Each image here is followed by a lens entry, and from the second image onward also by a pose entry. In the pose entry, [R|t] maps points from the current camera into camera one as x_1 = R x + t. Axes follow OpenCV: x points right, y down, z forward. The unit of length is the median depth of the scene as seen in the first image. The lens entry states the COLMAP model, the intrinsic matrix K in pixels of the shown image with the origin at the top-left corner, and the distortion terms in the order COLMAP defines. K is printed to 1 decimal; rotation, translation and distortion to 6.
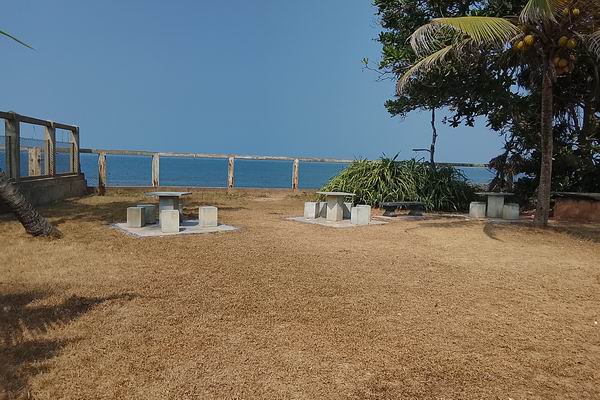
lens RADIAL K [[469.4, 0, 300.0], [0, 469.4, 200.0], [0, 0, 1]] dist [0.077407, 0.000821]
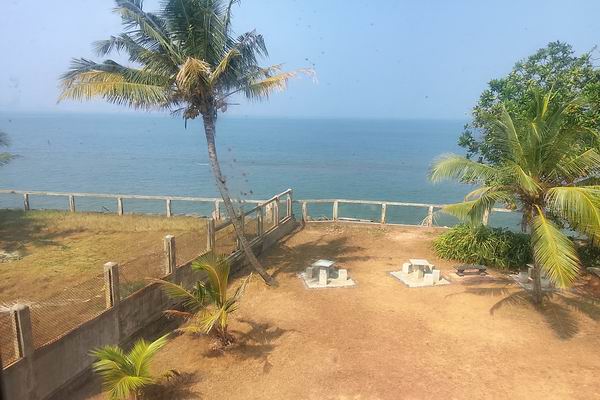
lens RADIAL K [[469.4, 0, 300.0], [0, 469.4, 200.0], [0, 0, 1]] dist [0.077407, 0.000821]
pose [[0.904061, 0.042529, -0.425281, 0.501462], [-0.005579, 0.996126, 0.087756, -0.477839], [0.427366, -0.076965, 0.900797, -0.897671]]
